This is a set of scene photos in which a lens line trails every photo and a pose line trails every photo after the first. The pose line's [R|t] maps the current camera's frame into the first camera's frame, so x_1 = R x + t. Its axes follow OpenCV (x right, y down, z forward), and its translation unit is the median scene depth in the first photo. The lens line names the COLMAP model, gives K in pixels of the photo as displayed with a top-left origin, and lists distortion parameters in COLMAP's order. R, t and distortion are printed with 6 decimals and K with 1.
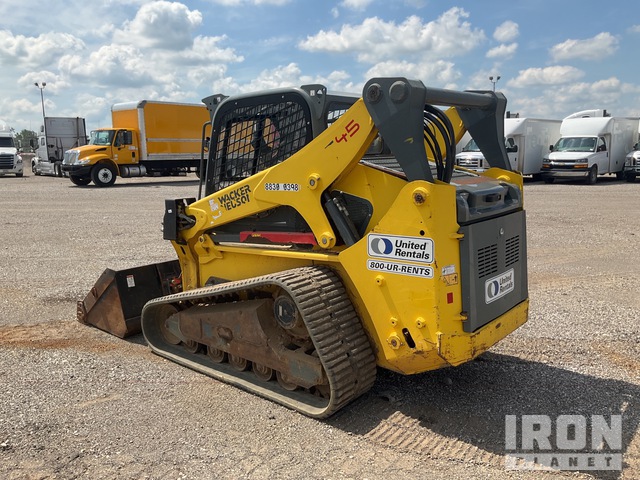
lens RADIAL K [[510.5, 0, 320.0], [0, 510.5, 240.0], [0, 0, 1]] dist [0.024624, 0.000067]
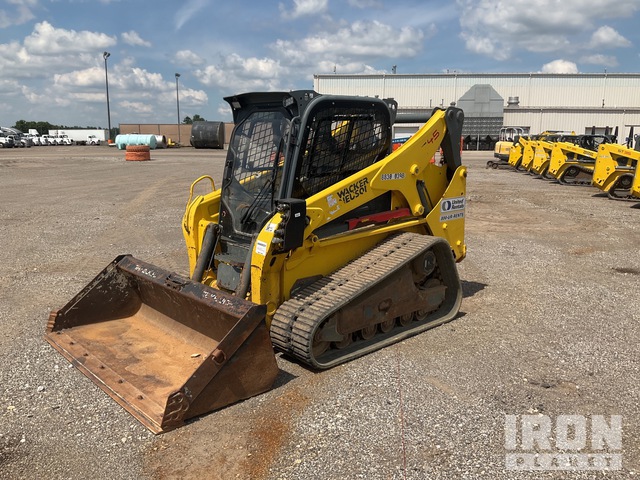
lens RADIAL K [[555.5, 0, 320.0], [0, 555.5, 240.0], [0, 0, 1]] dist [0.006413, -0.000692]
pose [[0.111459, -0.160502, 0.980722, -1.496953], [0.154239, 0.977707, 0.142479, -0.174702], [-0.981727, 0.135385, 0.133730, 1.009500]]
